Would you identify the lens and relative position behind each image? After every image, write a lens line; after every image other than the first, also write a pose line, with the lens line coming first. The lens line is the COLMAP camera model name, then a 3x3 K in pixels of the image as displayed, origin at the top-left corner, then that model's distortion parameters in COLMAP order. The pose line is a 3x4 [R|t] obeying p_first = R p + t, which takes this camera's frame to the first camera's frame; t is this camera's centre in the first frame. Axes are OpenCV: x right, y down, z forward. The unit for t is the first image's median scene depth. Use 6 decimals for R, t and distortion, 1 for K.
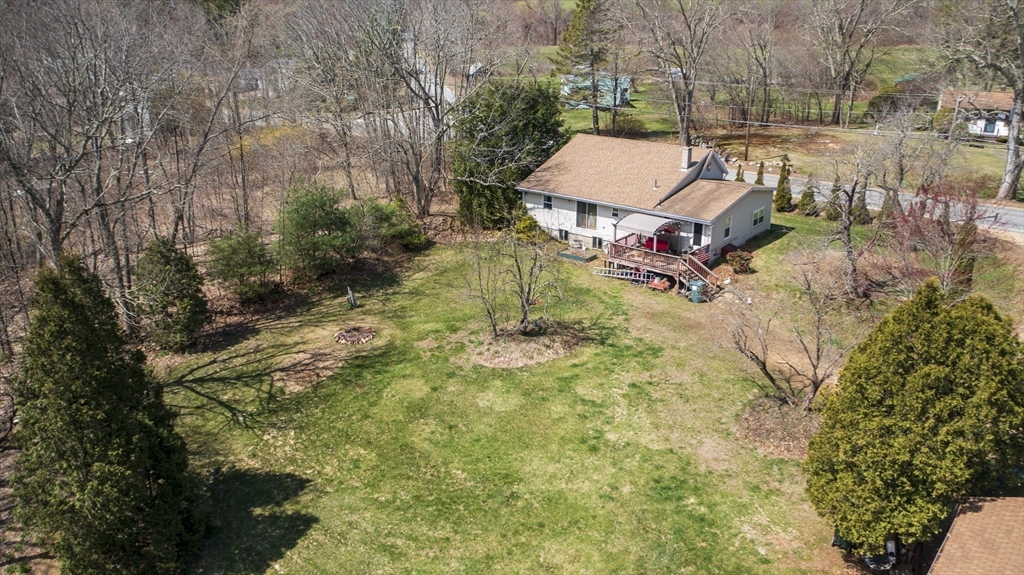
lens RADIAL K [[803.2, 0, 508.7], [0, 803.2, 285.5], [0, 0, 1]] dist [-0.004498, 0.007052]
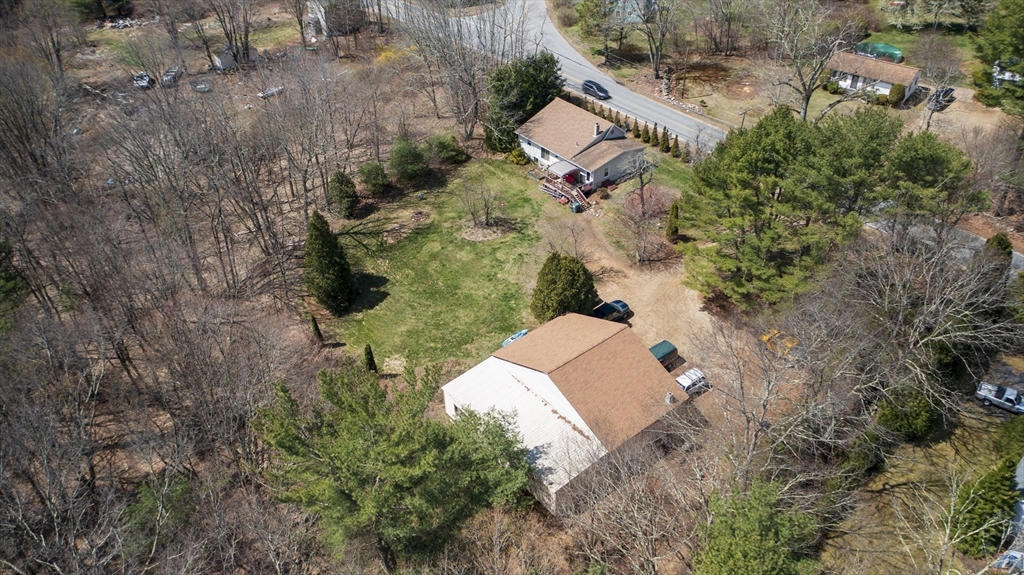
lens RADIAL K [[803.2, 0, 513.3], [0, 803.2, 287.4], [0, 0, 1]] dist [-0.004498, 0.007052]
pose [[0.980942, 0.108770, -0.161004, 0.481366], [-0.057940, 0.954677, 0.291950, -0.444132], [0.185462, -0.277057, 0.942785, -1.217144]]
